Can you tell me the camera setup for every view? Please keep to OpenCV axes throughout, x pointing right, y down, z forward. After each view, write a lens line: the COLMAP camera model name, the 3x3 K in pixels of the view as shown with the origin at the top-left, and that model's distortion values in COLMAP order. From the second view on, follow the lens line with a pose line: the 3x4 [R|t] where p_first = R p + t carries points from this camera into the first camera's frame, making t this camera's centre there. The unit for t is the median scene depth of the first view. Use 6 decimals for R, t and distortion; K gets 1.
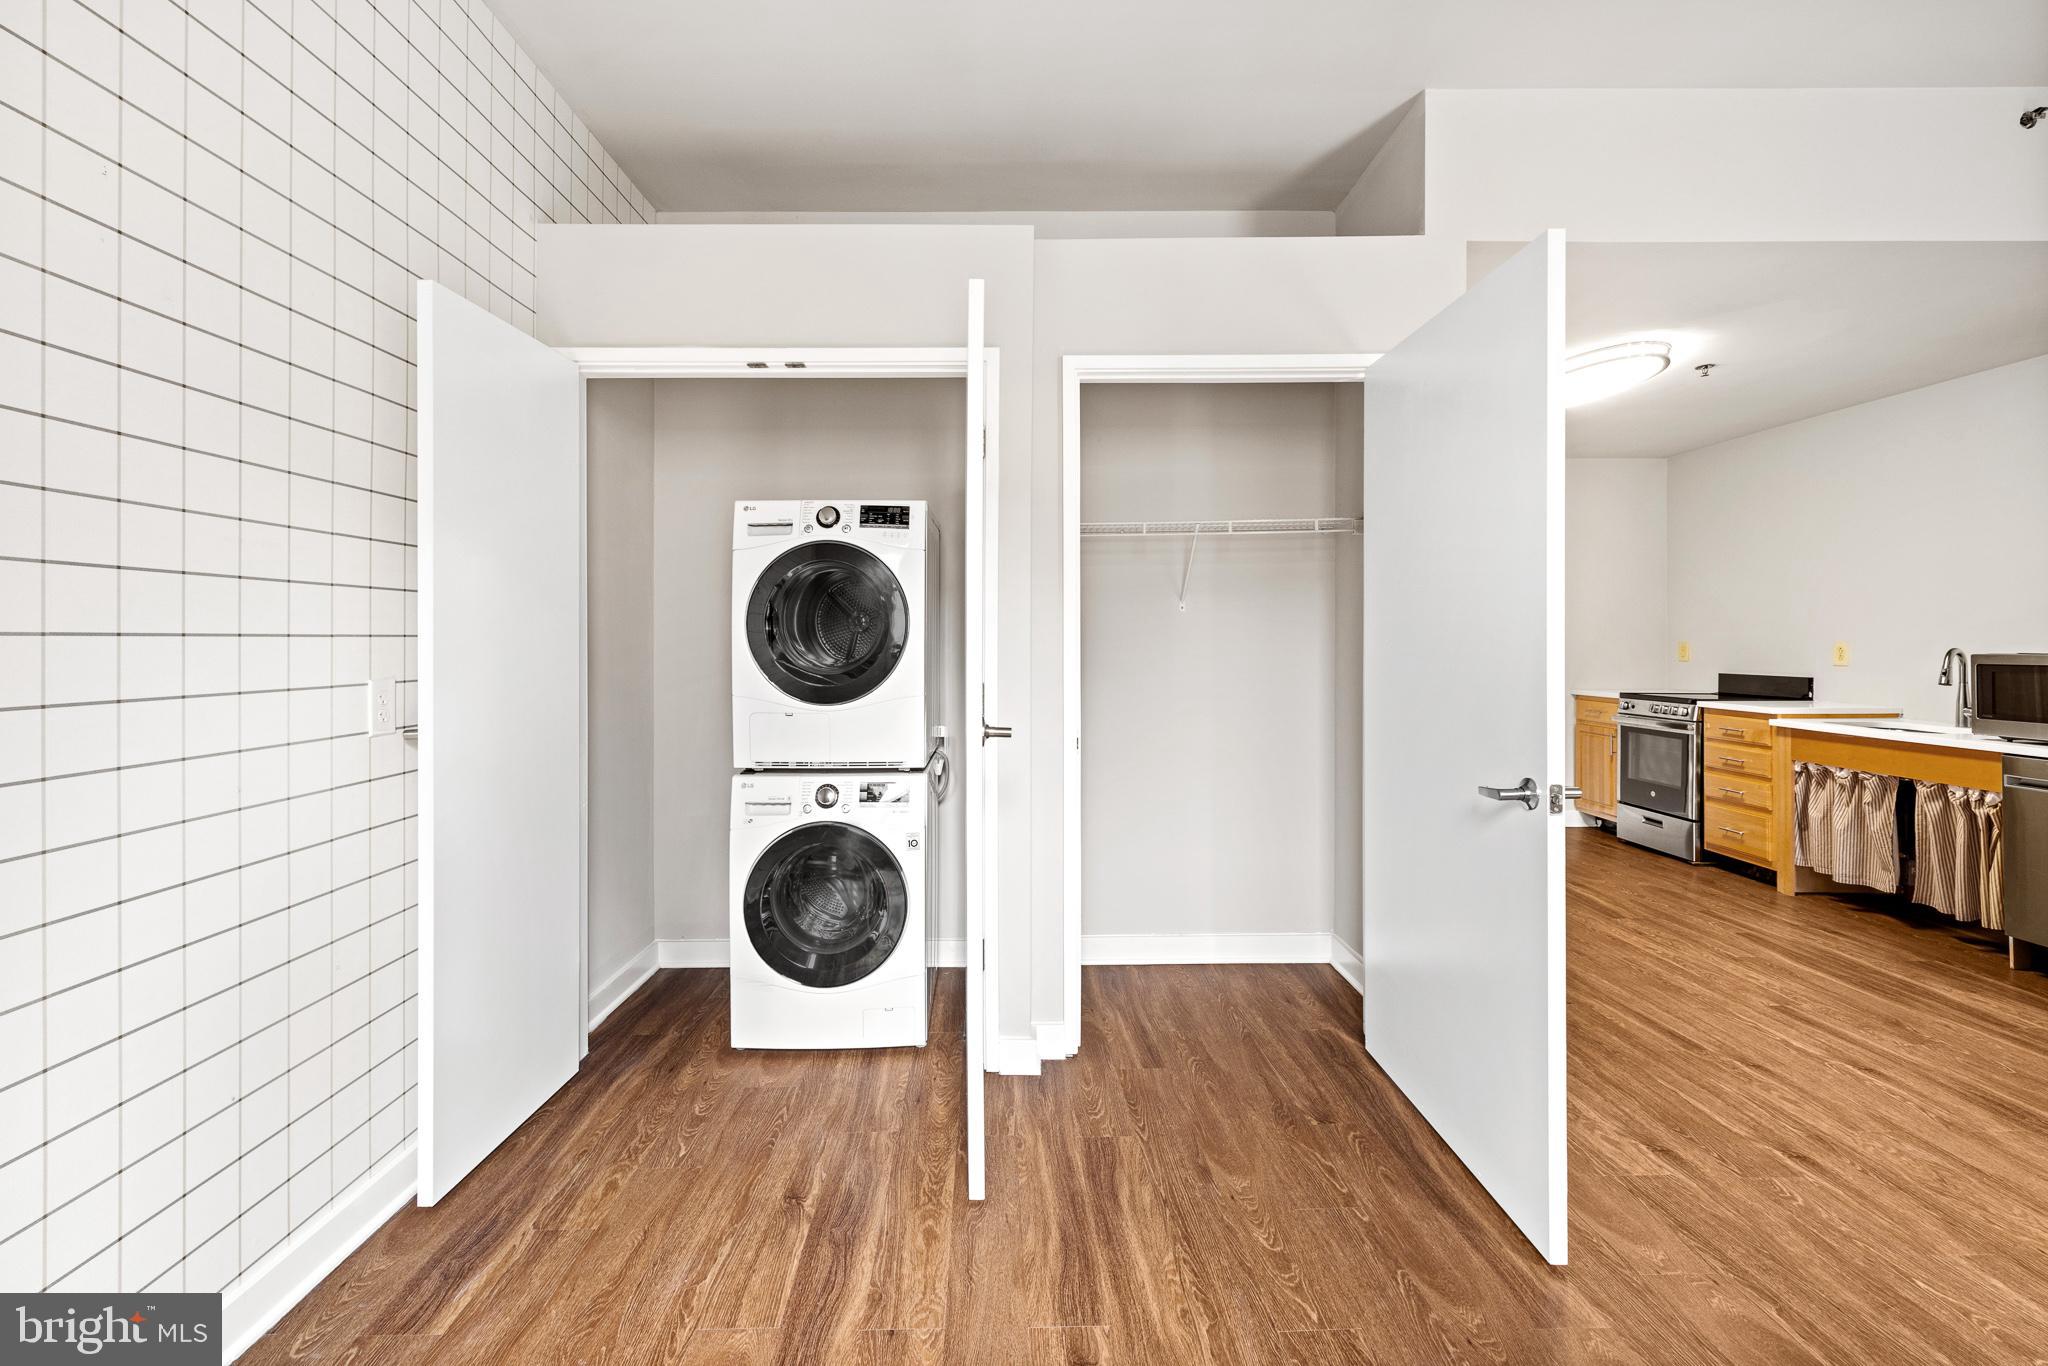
lens RADIAL K [[861.4, 0, 1017.7], [0, 861.4, 638.6], [0, 0, 1]] dist [0.000598, 0.000406]
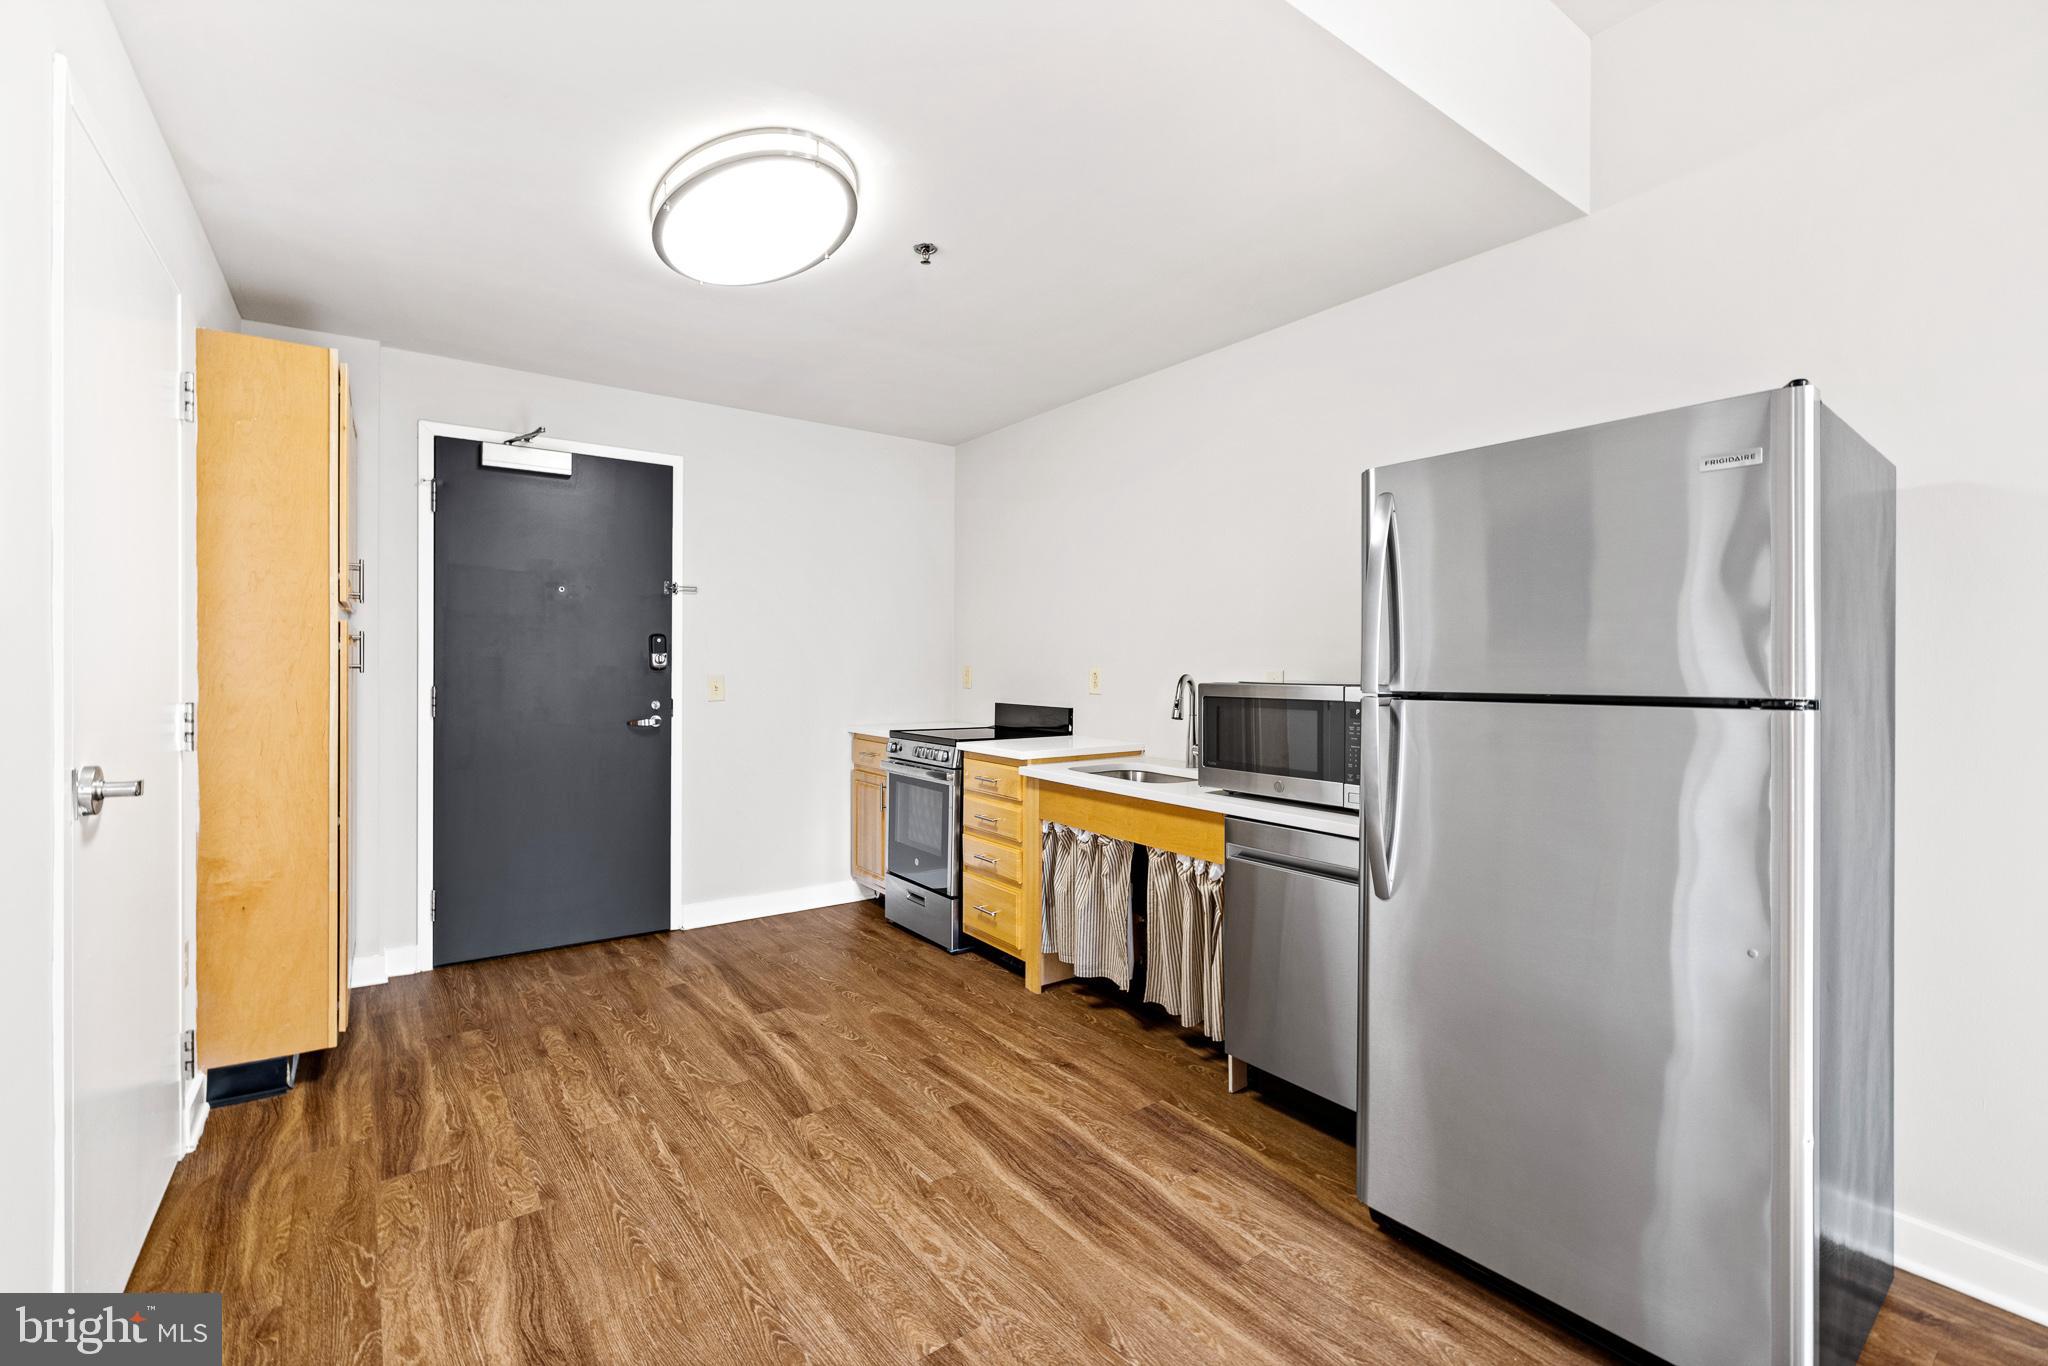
lens RADIAL K [[878.6, 0, 1014.0], [0, 878.6, 667.4], [0, 0, 1]] dist [-0.000364, 0.000473]
pose [[0.811291, 0.001767, 0.584640, 0.526584], [-0.007242, 0.999949, 0.007028, -0.000954], [-0.584598, -0.009935, 0.811262, 0.472142]]
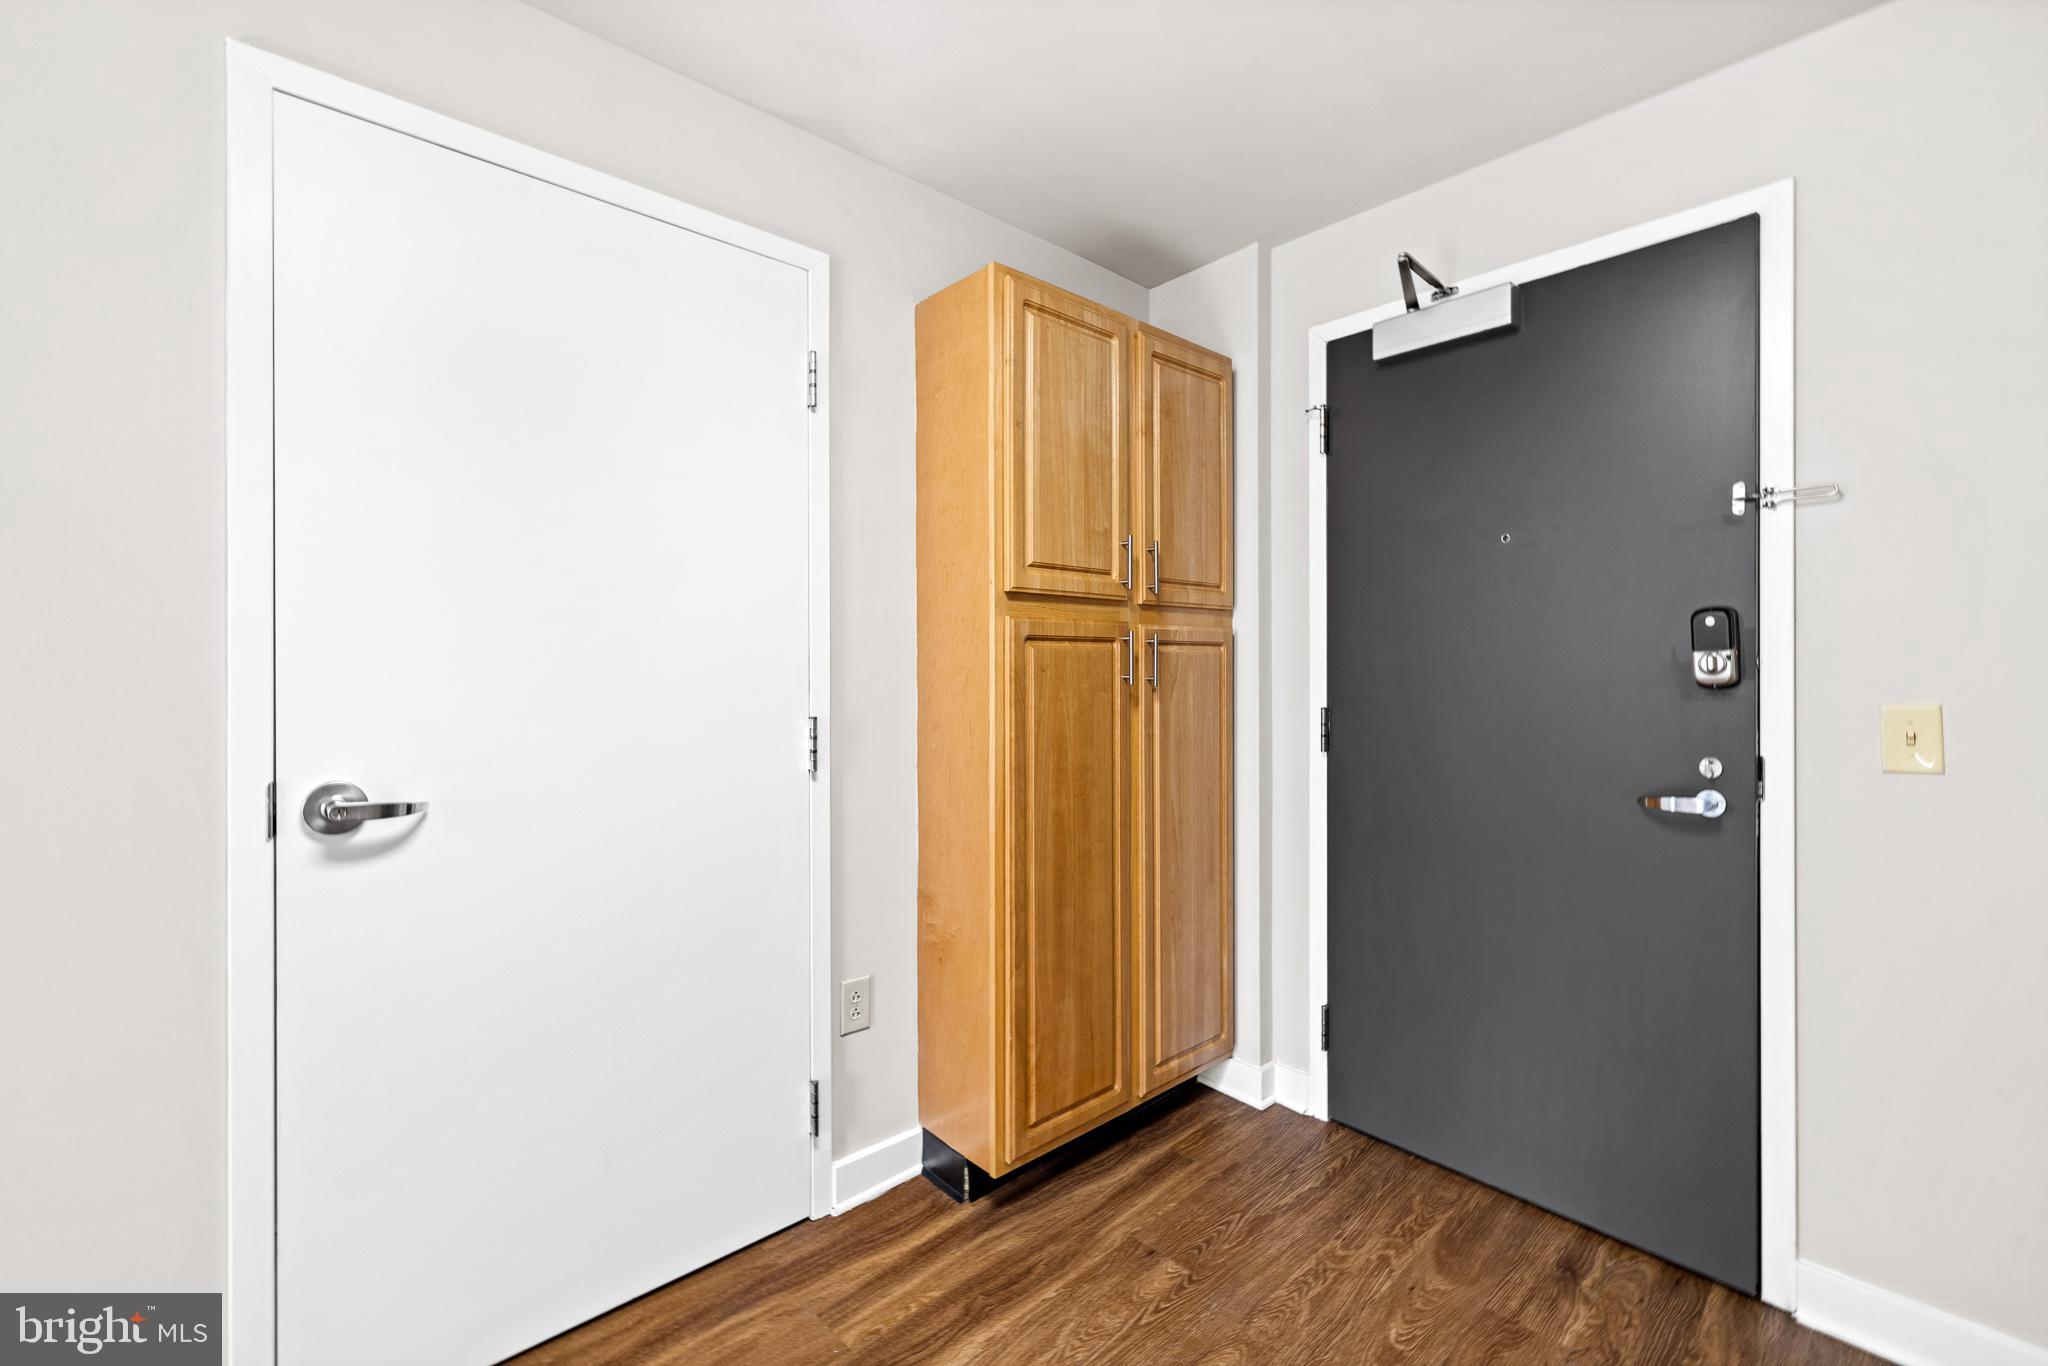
lens RADIAL K [[878.6, 0, 1014.0], [0, 878.6, 667.4], [0, 0, 1]] dist [-0.000364, 0.000473]
pose [[0.686050, -0.000443, -0.727554, 0.938684], [0.000599, 1.000000, -0.000044, 0.001677], [0.727554, -0.000405, 0.686050, 1.071033]]
